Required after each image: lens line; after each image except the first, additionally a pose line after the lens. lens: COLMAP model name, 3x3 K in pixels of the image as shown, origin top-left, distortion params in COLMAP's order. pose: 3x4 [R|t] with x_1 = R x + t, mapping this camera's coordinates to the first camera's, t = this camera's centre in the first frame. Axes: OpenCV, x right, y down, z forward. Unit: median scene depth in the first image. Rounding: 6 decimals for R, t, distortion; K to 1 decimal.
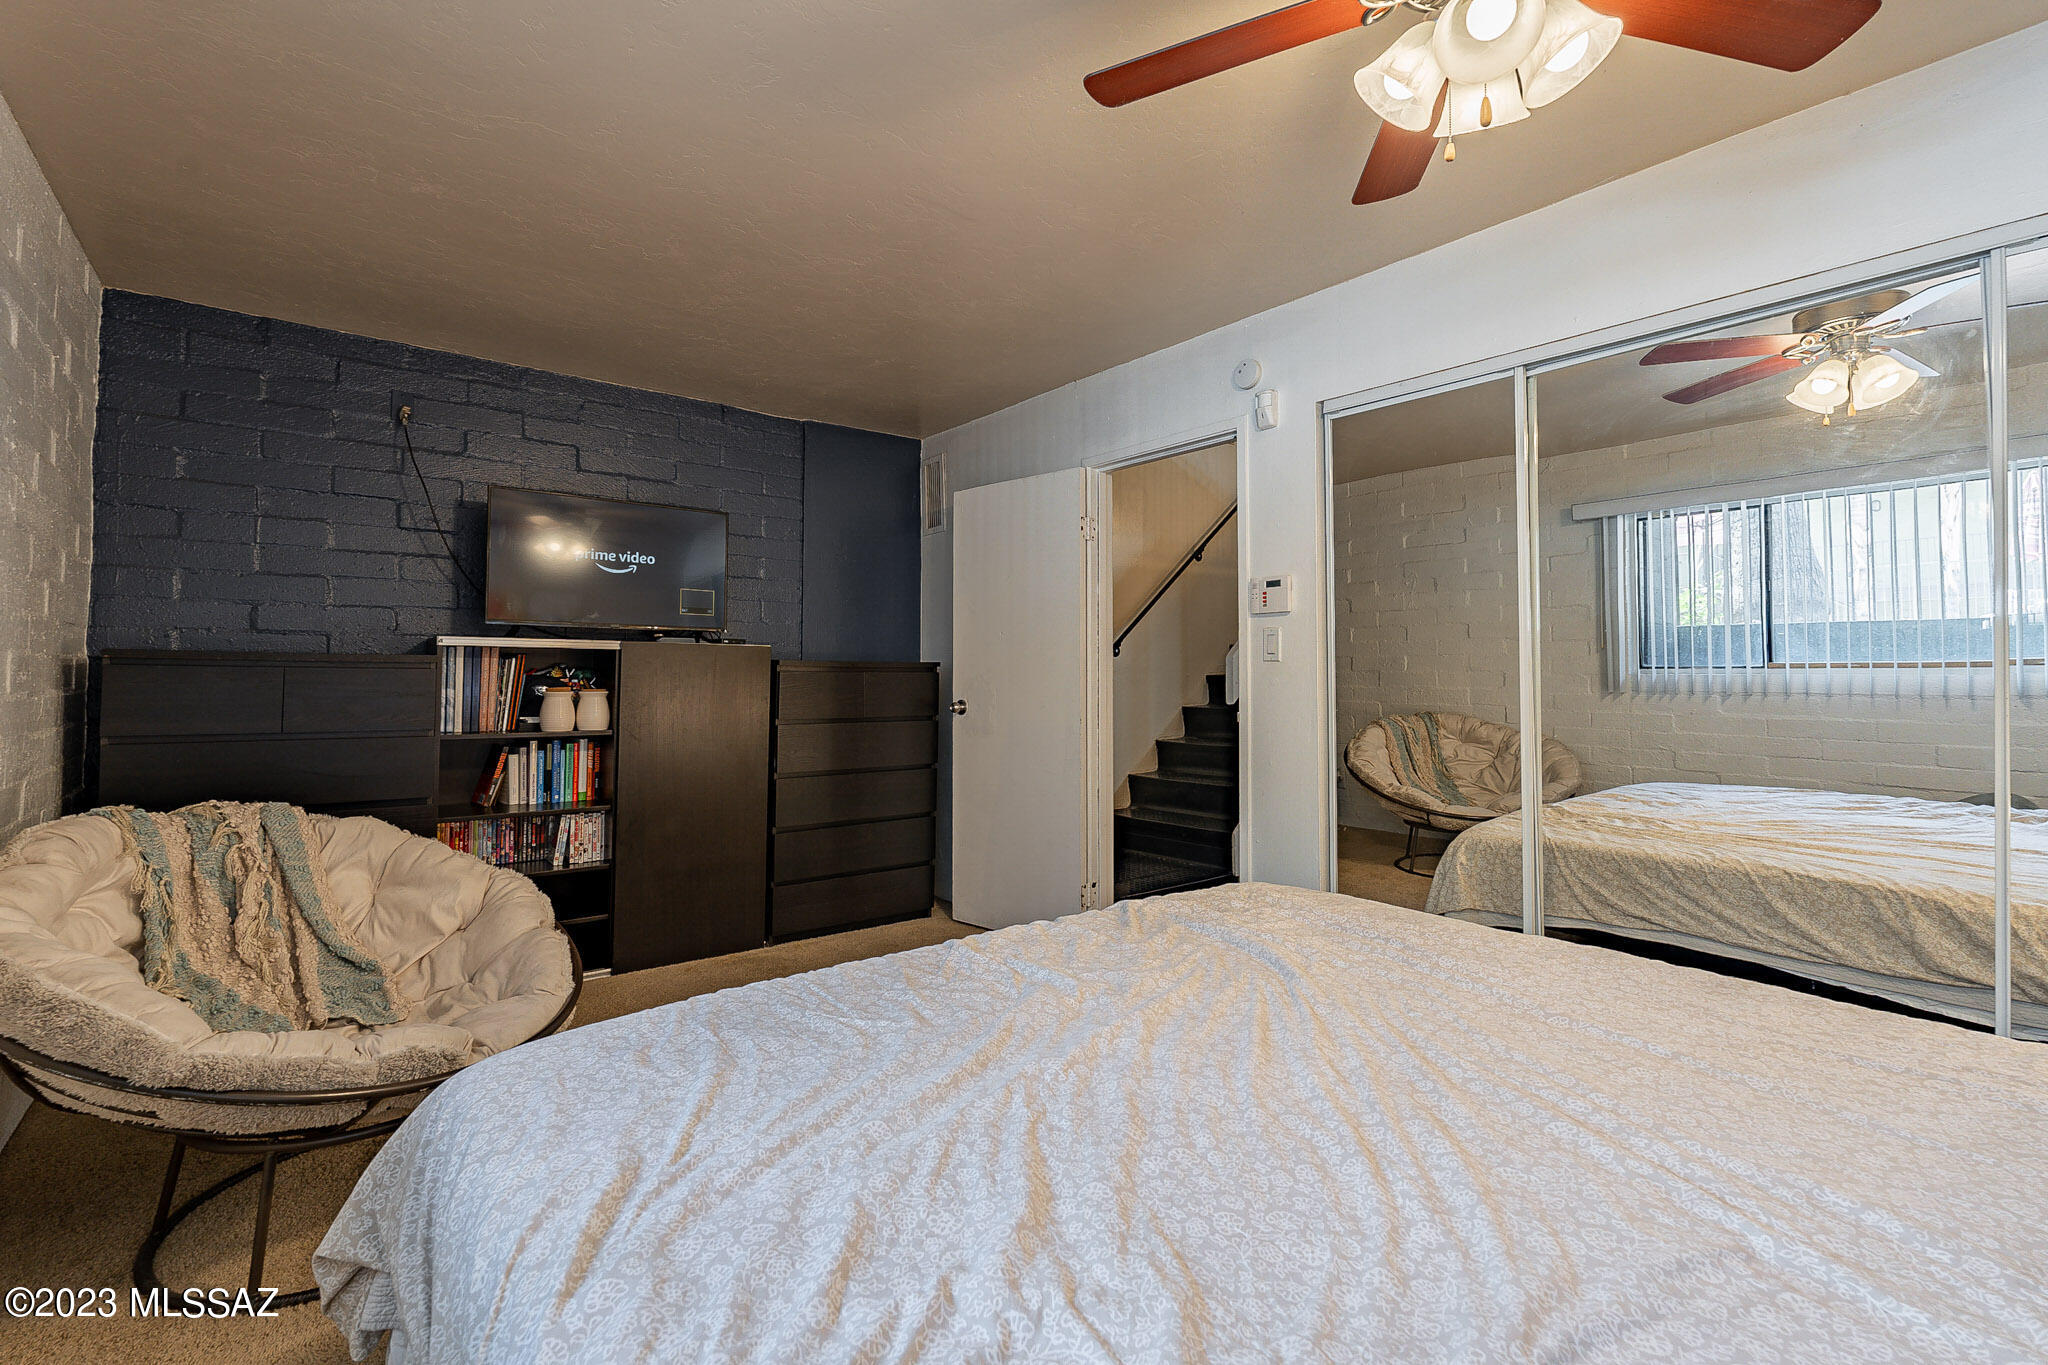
lens RADIAL K [[906.9, 0, 1012.0], [0, 906.9, 678.3], [0, 0, 1]] dist [-0.001547, 0.000025]
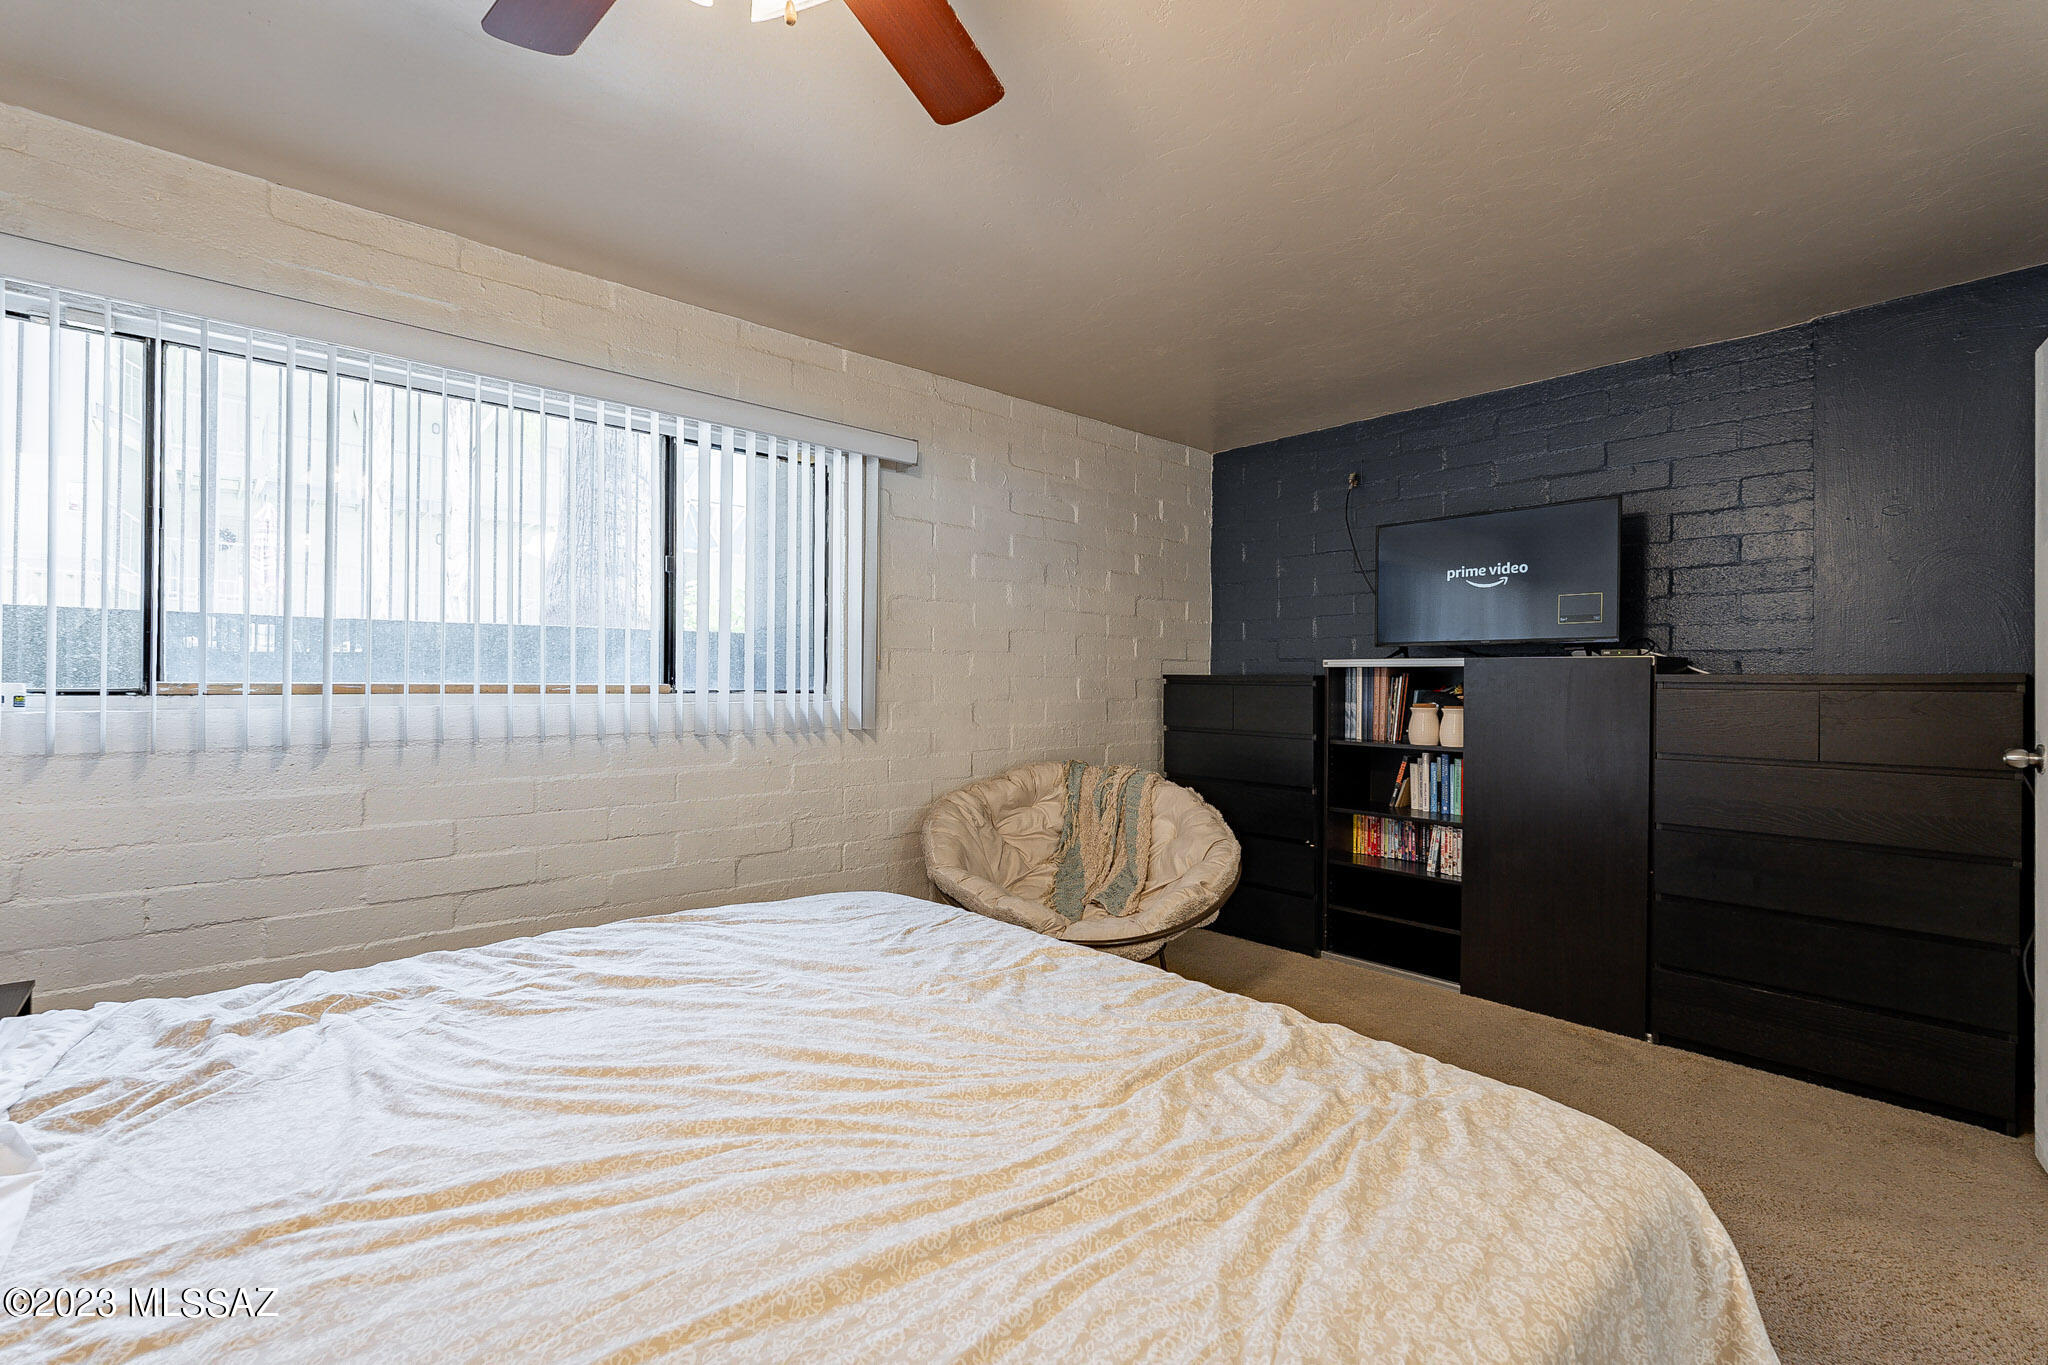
lens RADIAL K [[902.8, 0, 1023.9], [0, 902.8, 685.8], [0, 0, 1]] dist [-0.000309, 0.000207]
pose [[0.077785, -0.000653, -0.996970, 0.515195], [-0.006754, 0.999976, -0.001182, -0.006080], [0.996947, 0.006825, 0.077779, 0.448417]]
